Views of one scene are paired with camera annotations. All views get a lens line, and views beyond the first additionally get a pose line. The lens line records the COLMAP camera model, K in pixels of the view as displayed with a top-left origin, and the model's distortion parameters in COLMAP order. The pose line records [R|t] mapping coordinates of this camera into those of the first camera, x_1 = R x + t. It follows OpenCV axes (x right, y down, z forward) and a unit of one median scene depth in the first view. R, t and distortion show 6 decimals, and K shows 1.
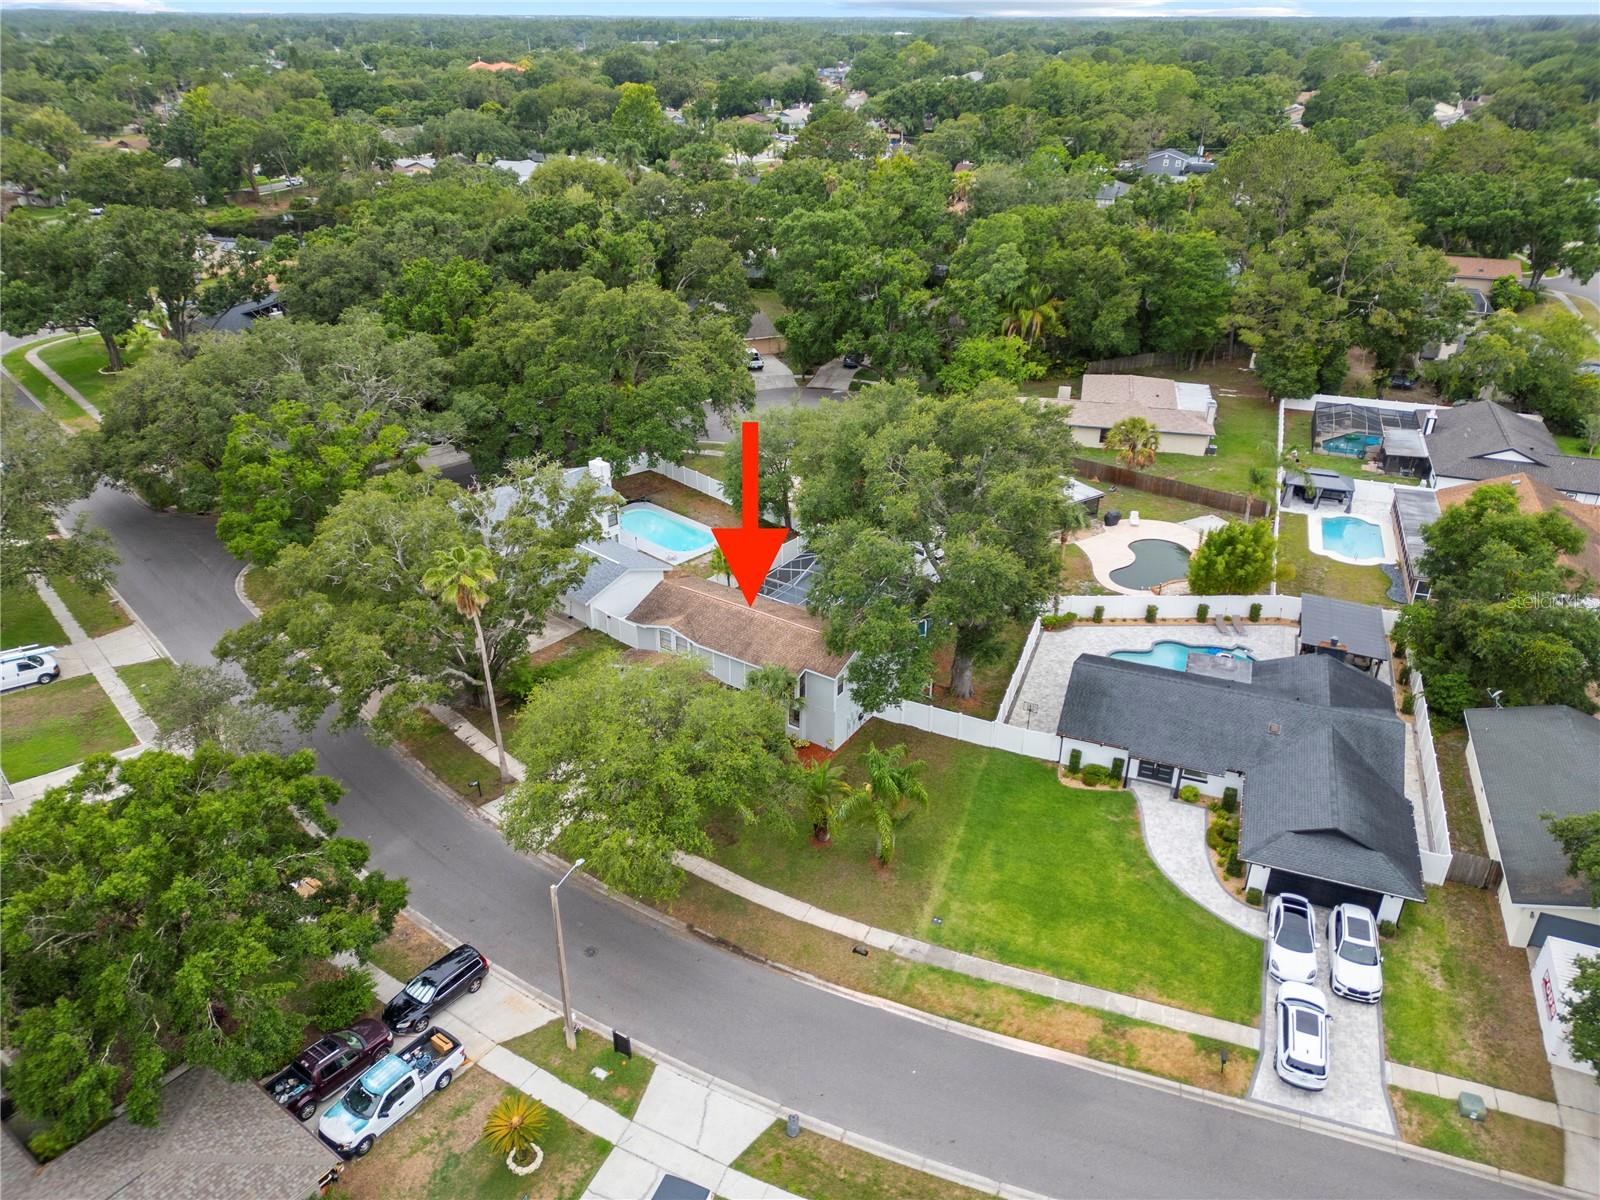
lens RADIAL K [[1115.6, 0, 800.0], [0, 1115.6, 600.0], [0, 0, 1]] dist [0.052259, -0.053371]
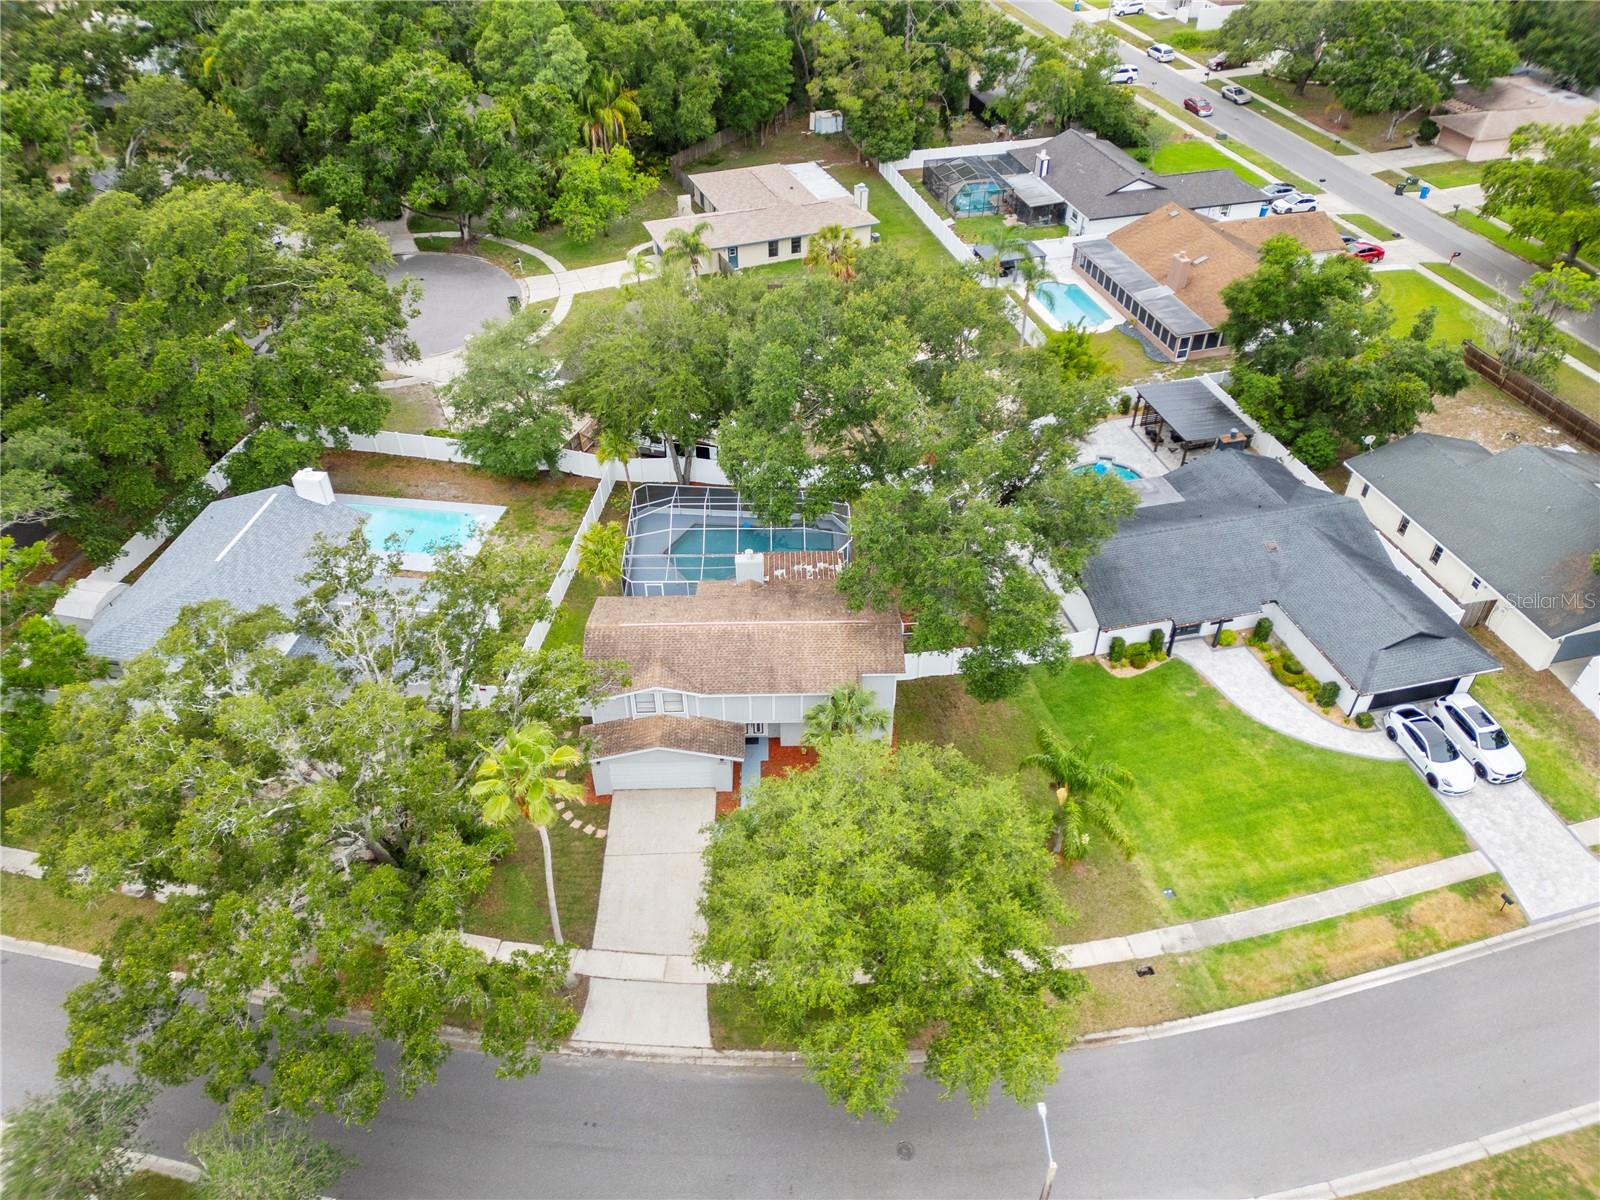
lens RADIAL K [[1115.6, 0, 800.0], [0, 1115.6, 600.0], [0, 0, 1]] dist [0.052259, -0.053371]
pose [[0.818863, -0.366979, 0.441350, -0.379556], [0.268596, 0.924524, 0.270392, -0.223271], [-0.507267, -0.102869, 0.855628, 0.353669]]
